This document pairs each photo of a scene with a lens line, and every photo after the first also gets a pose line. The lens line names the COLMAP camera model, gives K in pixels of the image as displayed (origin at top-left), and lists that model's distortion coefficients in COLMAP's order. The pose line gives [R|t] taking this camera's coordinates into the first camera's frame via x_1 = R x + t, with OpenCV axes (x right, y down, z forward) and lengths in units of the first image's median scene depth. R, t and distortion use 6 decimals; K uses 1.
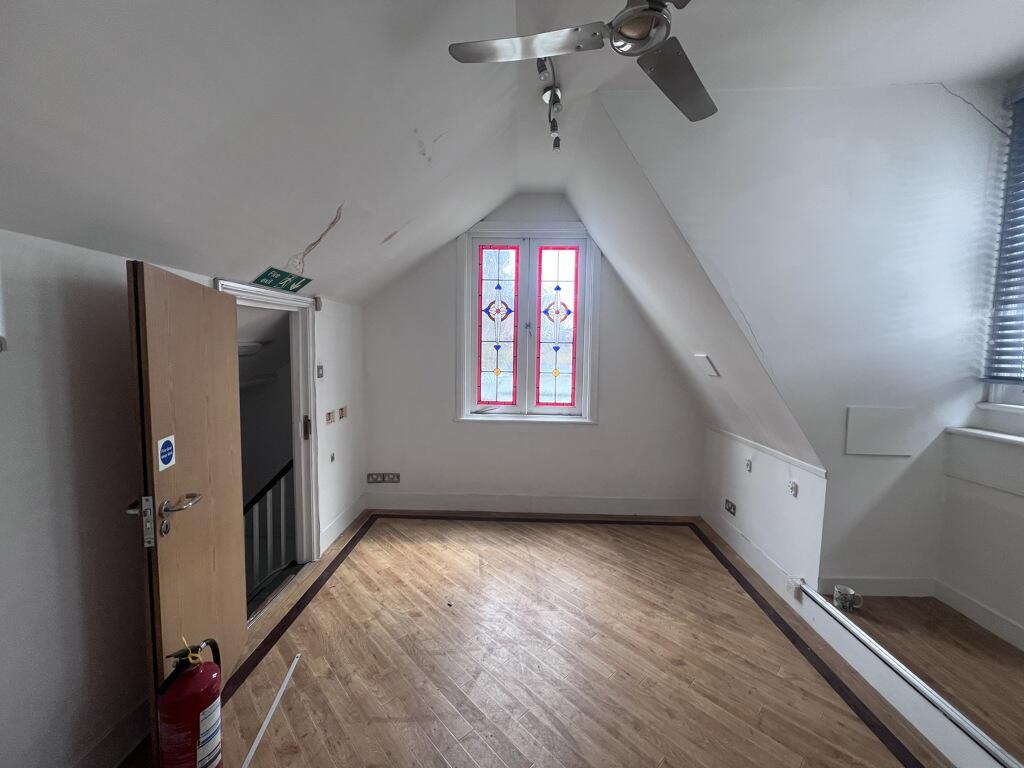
lens RADIAL K [[415.0, 0, 513.9], [0, 415.0, 378.8], [0, 0, 1]] dist [0.000241, -0.000077]
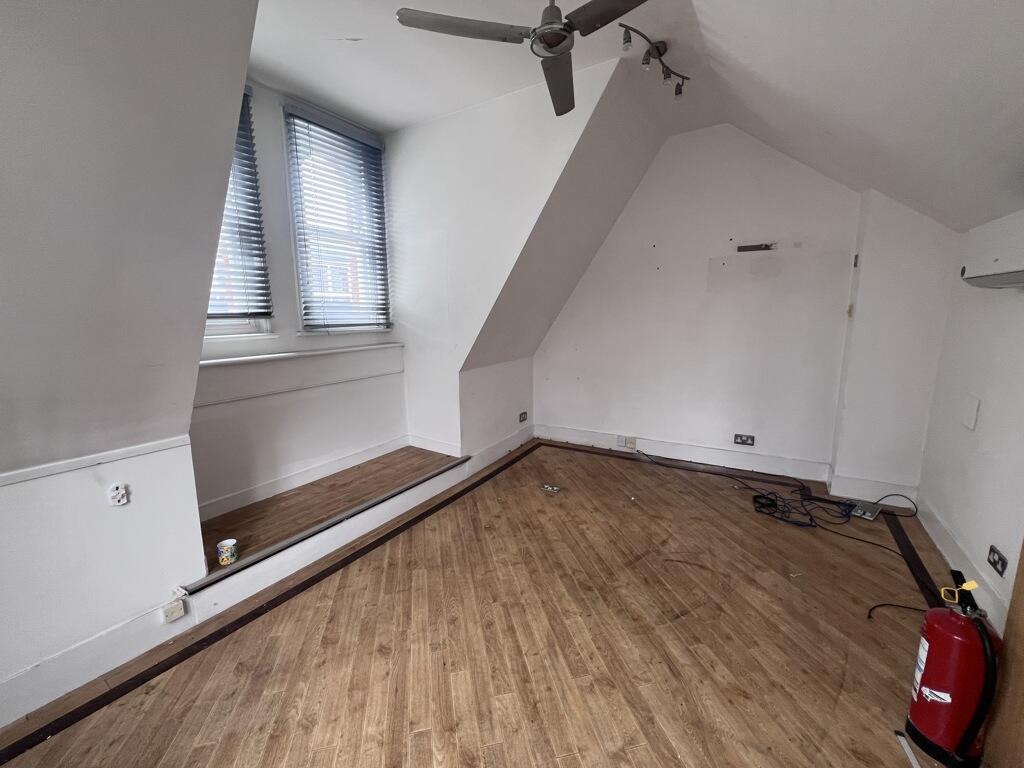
lens RADIAL K [[415.0, 0, 517.4], [0, 415.0, 383.6], [0, 0, 1]] dist [0.000241, -0.000077]
pose [[-0.861873, -0.086342, 0.499721, -0.238041], [0.042436, 0.969664, 0.240728, -0.049163], [-0.505346, 0.228683, -0.832063, 1.541080]]
